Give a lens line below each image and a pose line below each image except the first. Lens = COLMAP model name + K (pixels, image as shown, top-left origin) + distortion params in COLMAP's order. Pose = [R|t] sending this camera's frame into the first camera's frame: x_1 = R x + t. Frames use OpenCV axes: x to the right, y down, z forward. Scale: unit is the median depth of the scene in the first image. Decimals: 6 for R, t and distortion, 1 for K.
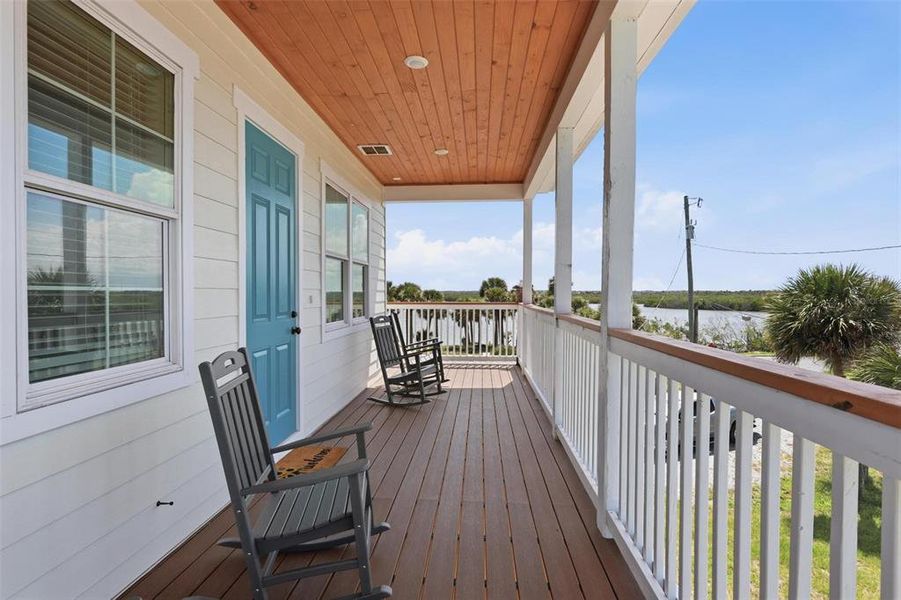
lens RADIAL K [[396.2, 0, 448.5], [0, 396.2, 298.6], [0, 0, 1]] dist [-0.002191, 0.000186]
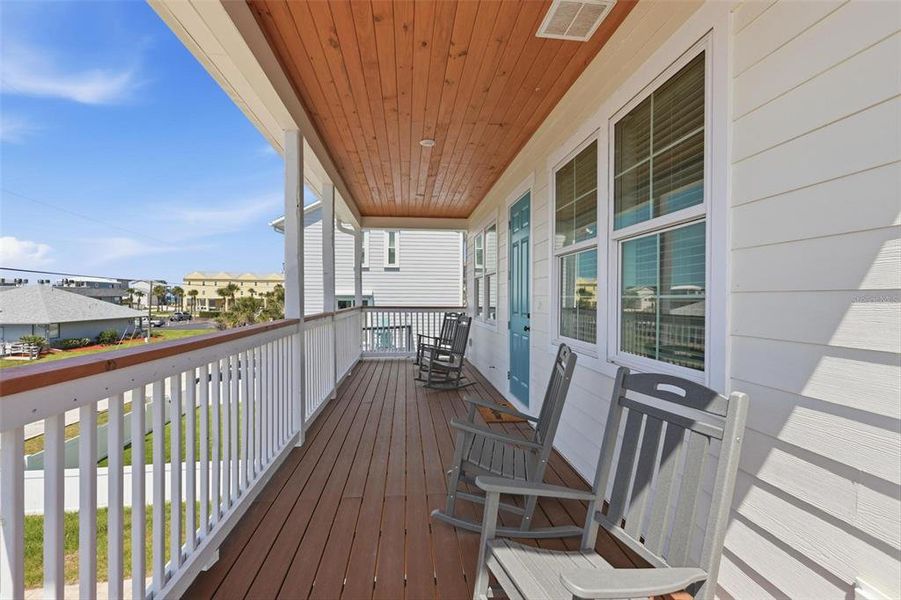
lens RADIAL K [[396.2, 0, 448.5], [0, 396.2, 298.6], [0, 0, 1]] dist [-0.002191, 0.000186]
pose [[-0.983793, -0.010204, -0.179016, 0.090720], [-0.013598, 0.999750, 0.017742, -0.034524], [0.178790, 0.019889, -0.983686, 2.205256]]
